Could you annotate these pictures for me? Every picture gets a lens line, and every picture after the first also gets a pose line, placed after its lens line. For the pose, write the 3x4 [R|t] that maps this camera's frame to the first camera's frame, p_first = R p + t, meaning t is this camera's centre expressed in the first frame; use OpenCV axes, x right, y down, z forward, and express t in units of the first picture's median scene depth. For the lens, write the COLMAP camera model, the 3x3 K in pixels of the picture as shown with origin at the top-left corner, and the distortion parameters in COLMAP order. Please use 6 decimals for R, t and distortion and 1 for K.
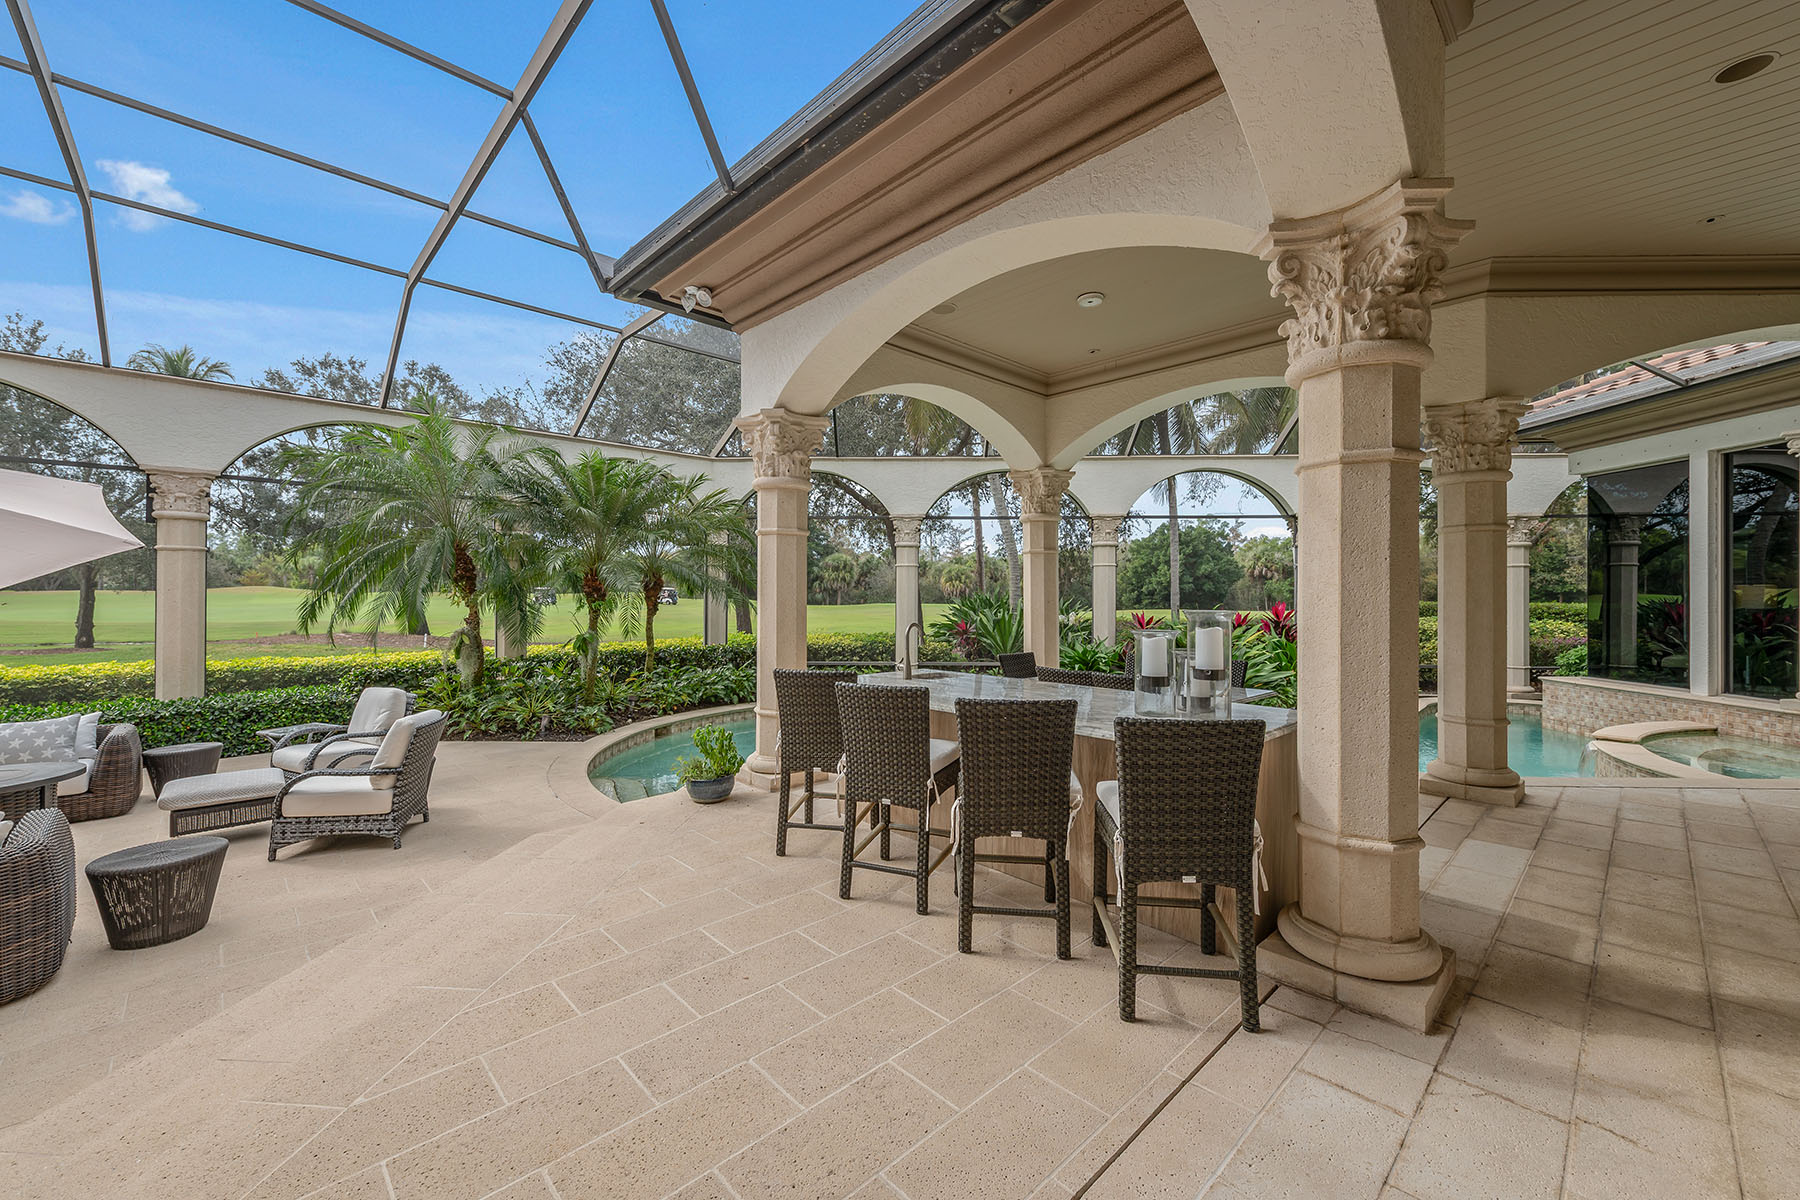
lens RADIAL K [[707.5, 0, 892.8], [0, 707.5, 597.8], [0, 0, 1]] dist [0.010504, 0.000016]
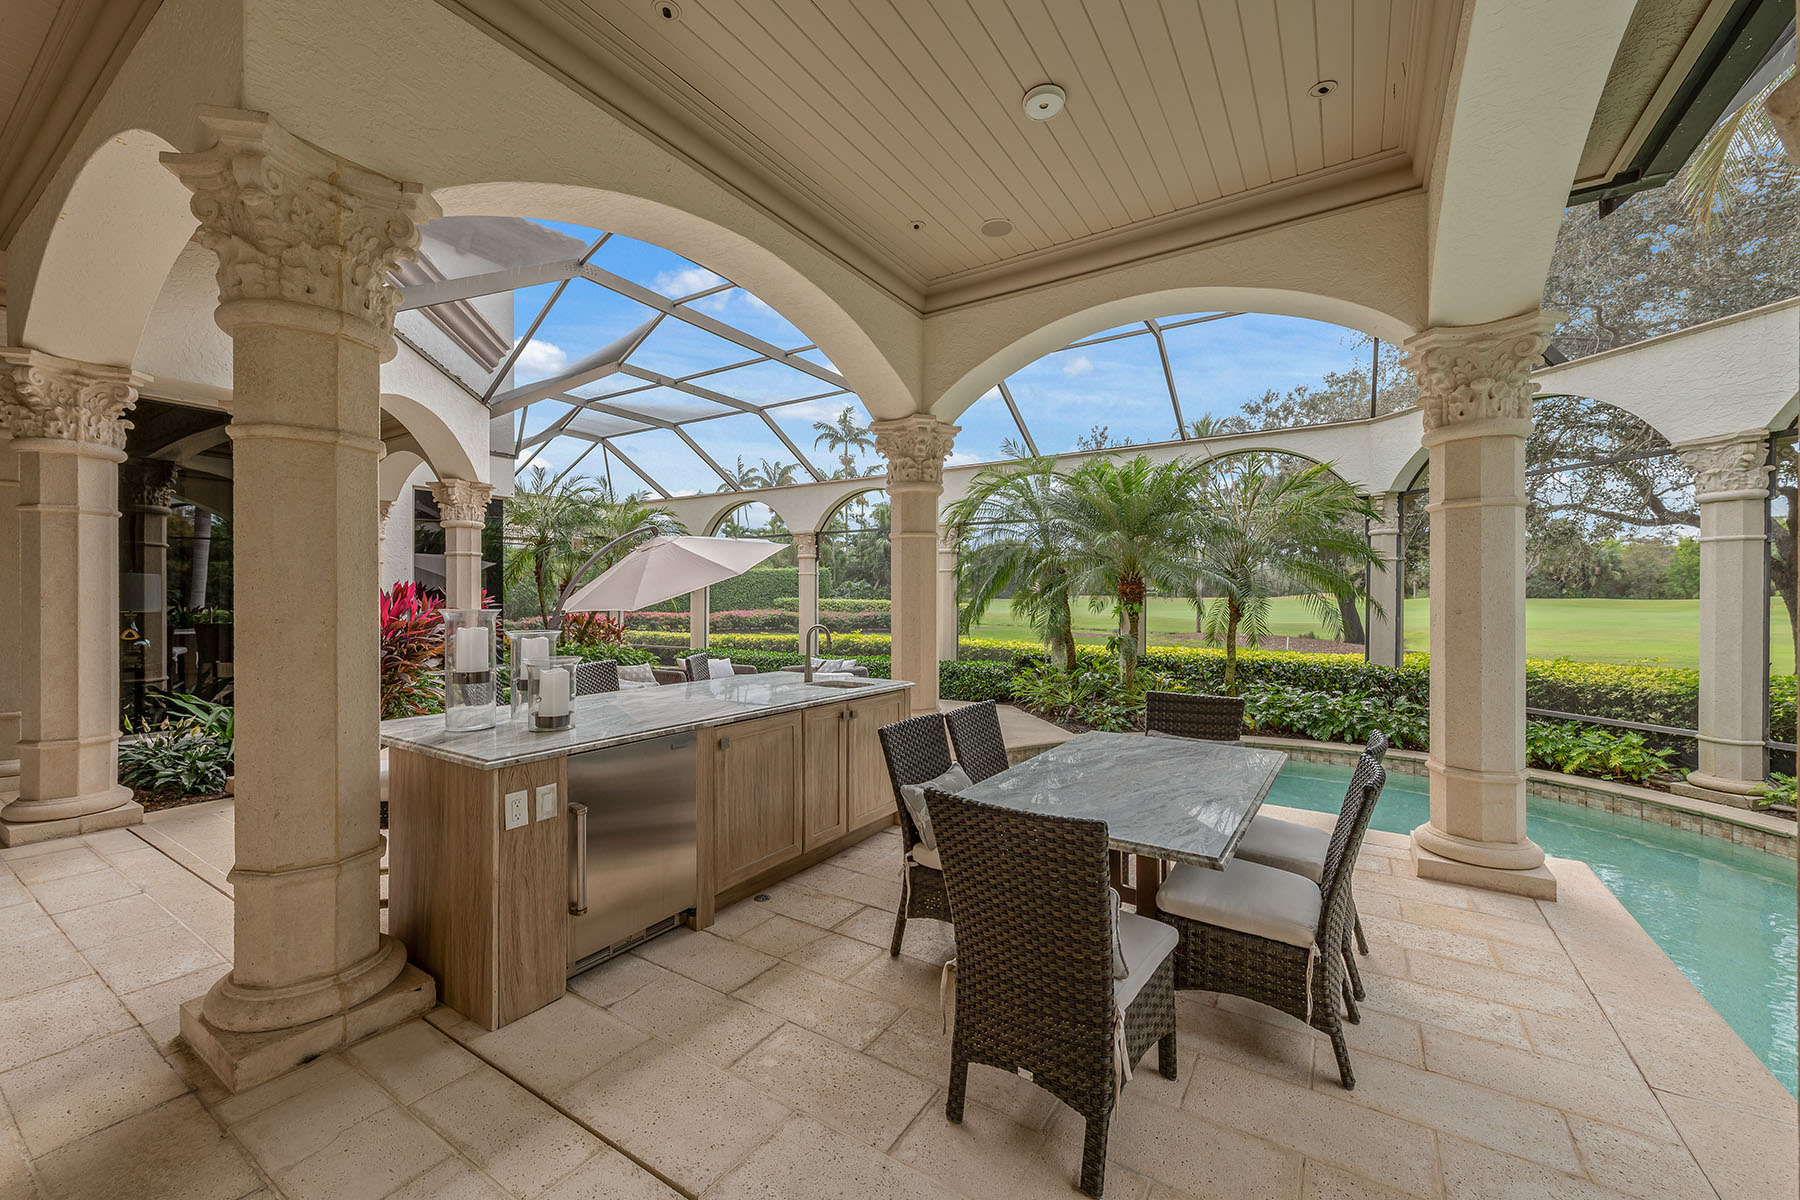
lens RADIAL K [[707.5, 0, 892.8], [0, 707.5, 597.8], [0, 0, 1]] dist [0.010504, 0.000016]
pose [[0.237589, -0.003875, -0.971358, 0.375401], [-0.007476, 0.999955, -0.005818, 0.002904], [0.971337, 0.008644, 0.237549, 0.331771]]
